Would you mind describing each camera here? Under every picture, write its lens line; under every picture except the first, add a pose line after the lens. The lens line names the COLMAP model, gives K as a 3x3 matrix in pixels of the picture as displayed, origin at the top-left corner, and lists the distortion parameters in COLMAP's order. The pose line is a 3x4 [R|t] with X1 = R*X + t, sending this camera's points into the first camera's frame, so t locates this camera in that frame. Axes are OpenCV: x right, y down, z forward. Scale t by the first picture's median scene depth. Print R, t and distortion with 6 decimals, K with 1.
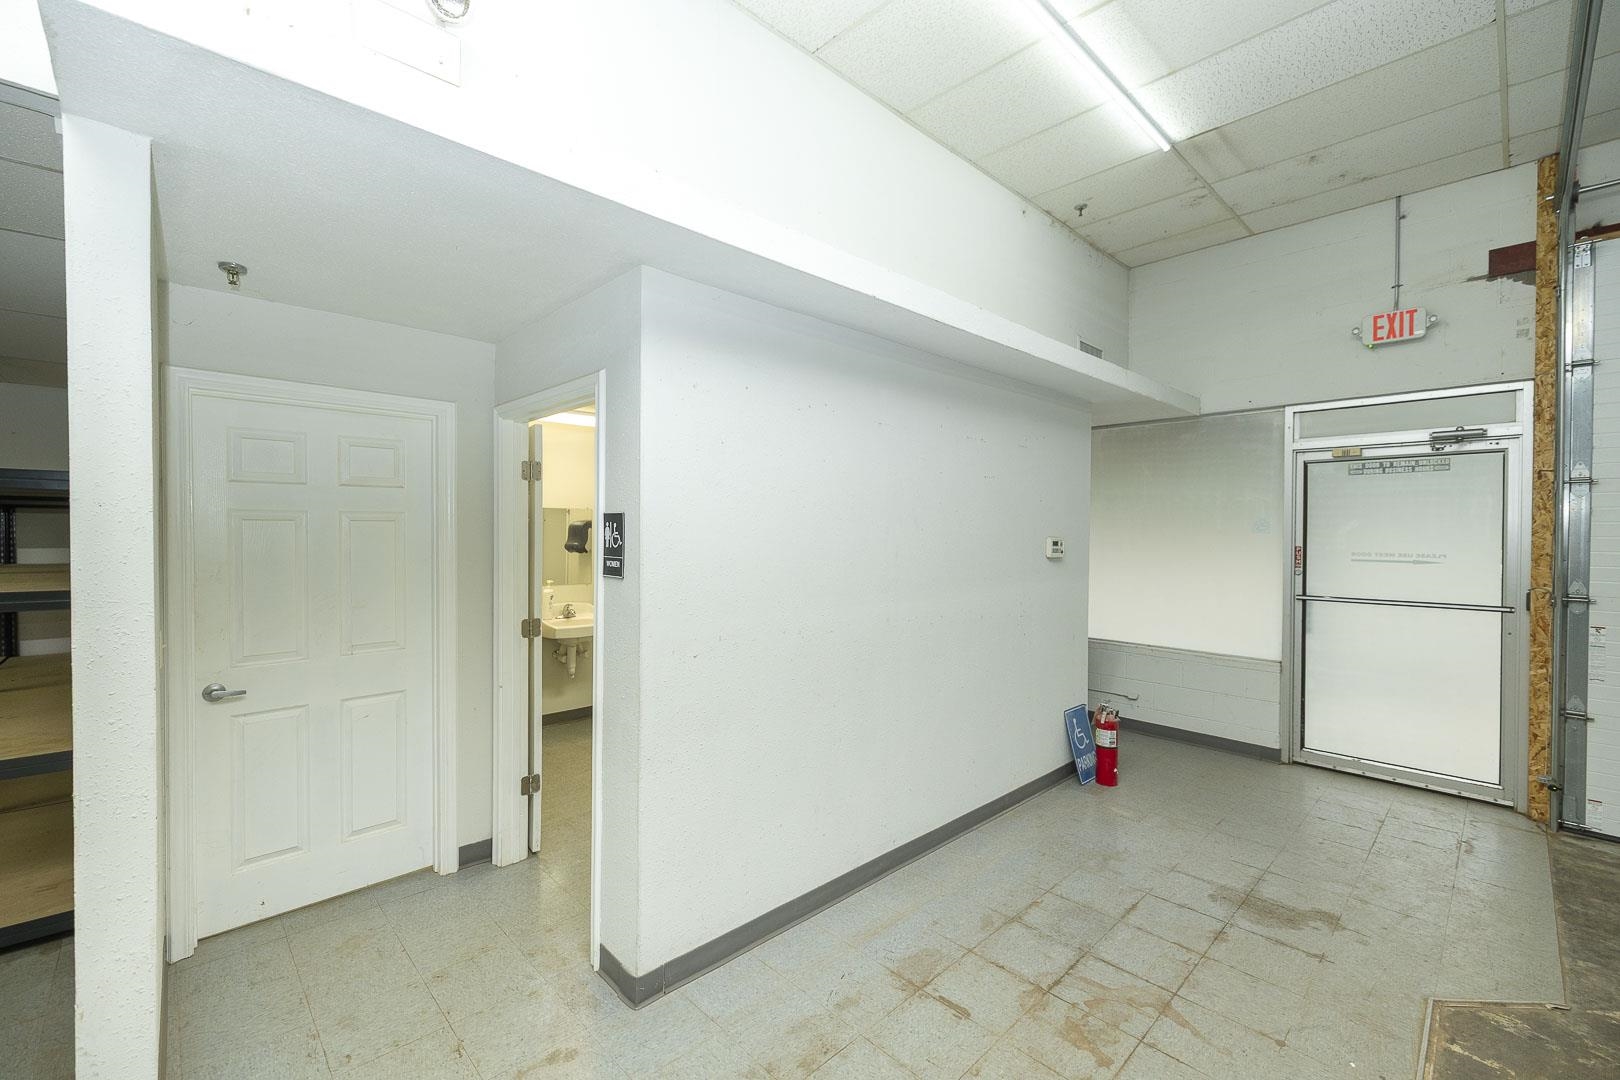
lens RADIAL K [[675.8, 0, 800.7], [0, 675.8, 531.1], [0, 0, 1]] dist [0.001141, -0.000243]
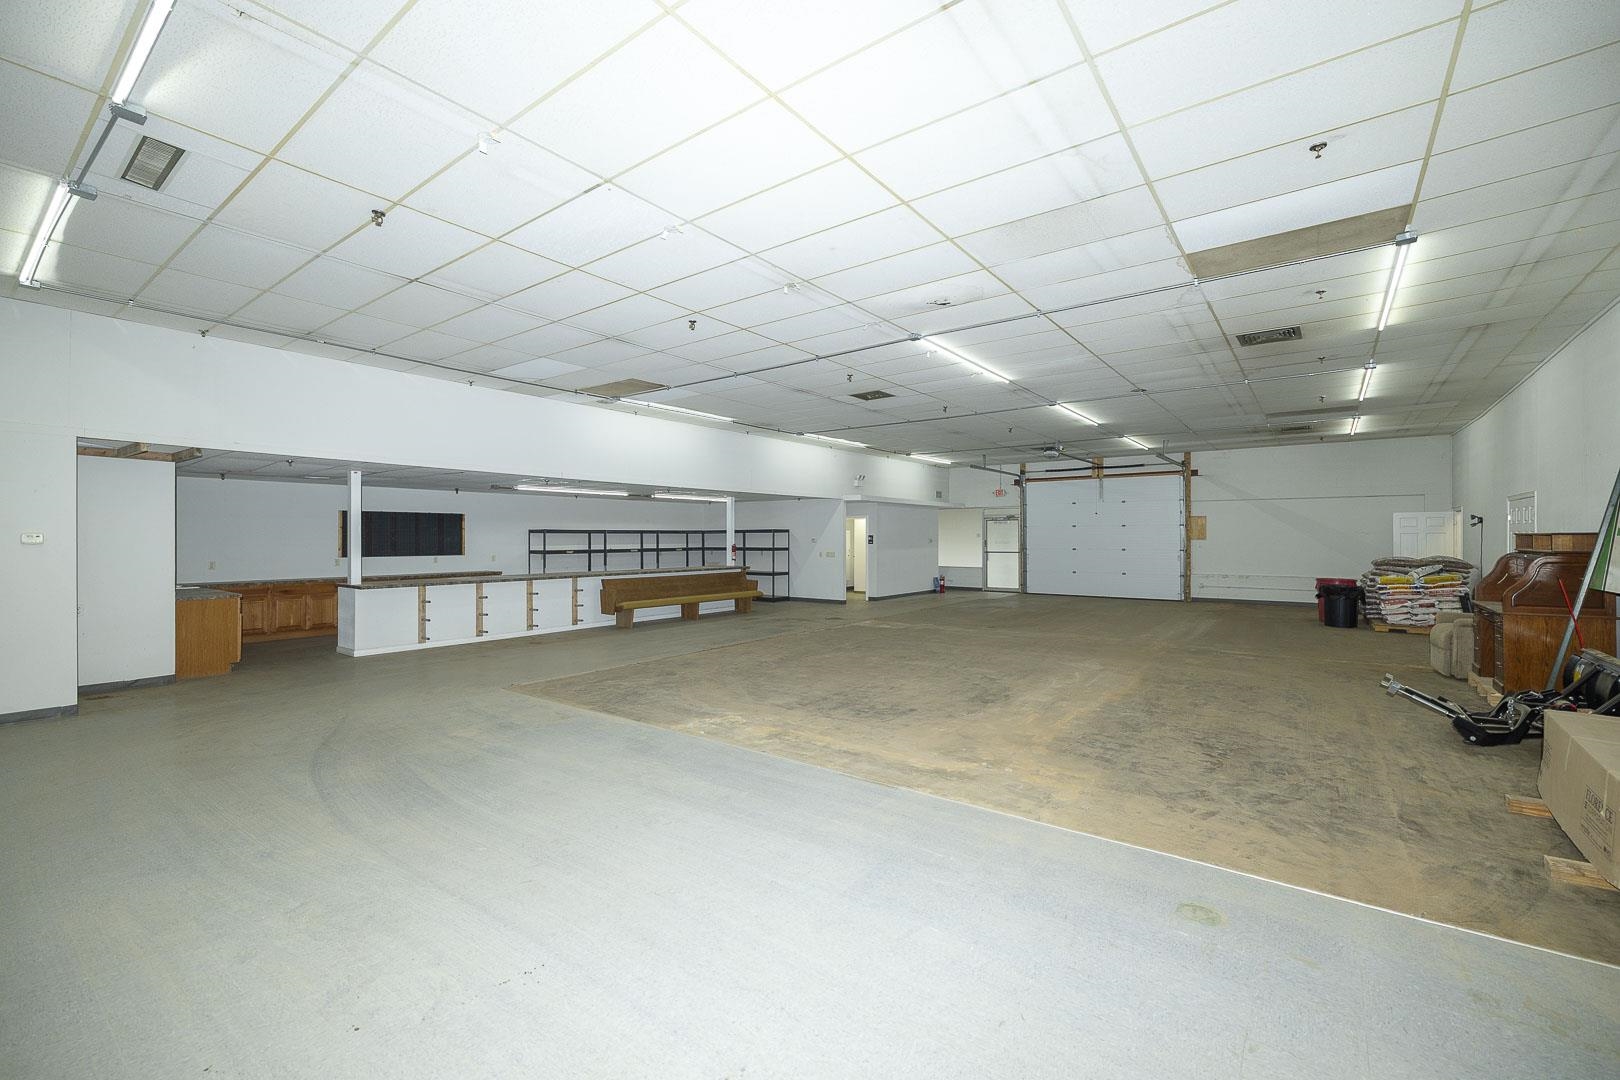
lens RADIAL K [[675.8, 0, 813.5], [0, 675.8, 537.7], [0, 0, 1]] dist [0.001141, -0.000243]
pose [[0.986663, -0.002945, 0.162751, -1.132280], [0.004888, 0.999921, -0.011539, 0.055419], [-0.162705, 0.012181, 0.986600, -3.333601]]
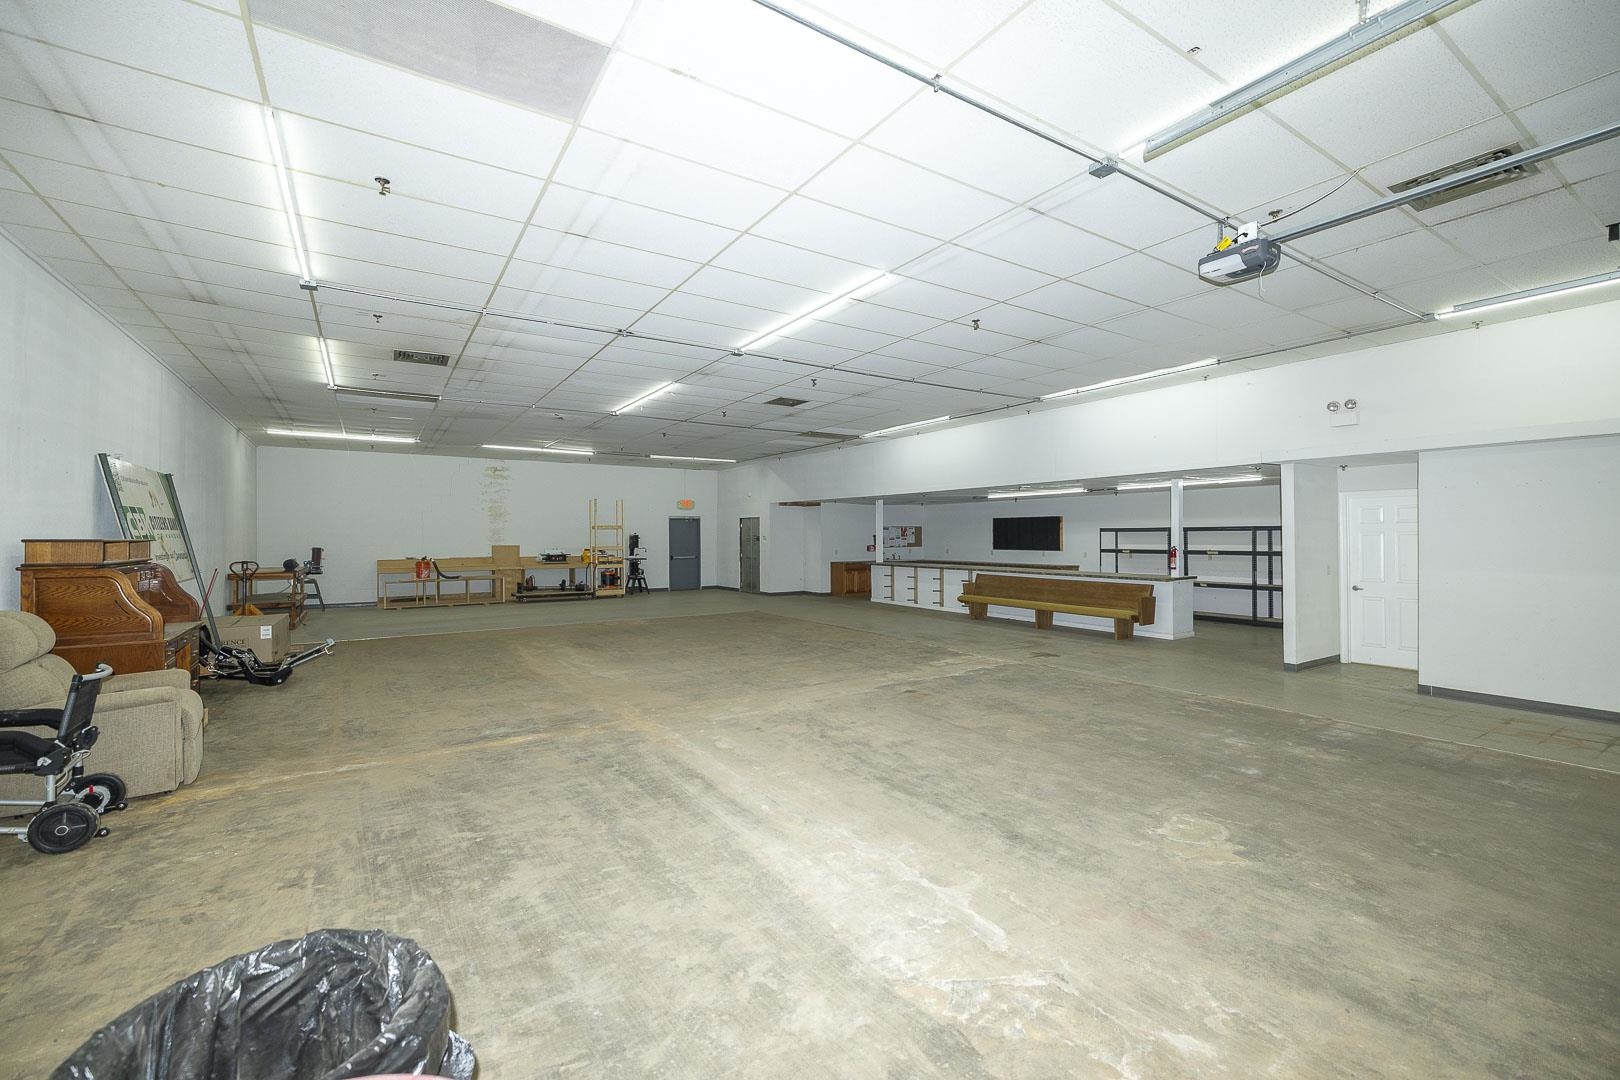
lens RADIAL K [[675.8, 0, 805.2], [0, 675.8, 533.0], [0, 0, 1]] dist [0.001141, -0.000243]
pose [[-0.172569, -0.005823, -0.984980, 1.707210], [-0.008475, 0.999954, -0.004427, 0.020767], [0.984961, 0.007583, -0.172610, -0.685415]]
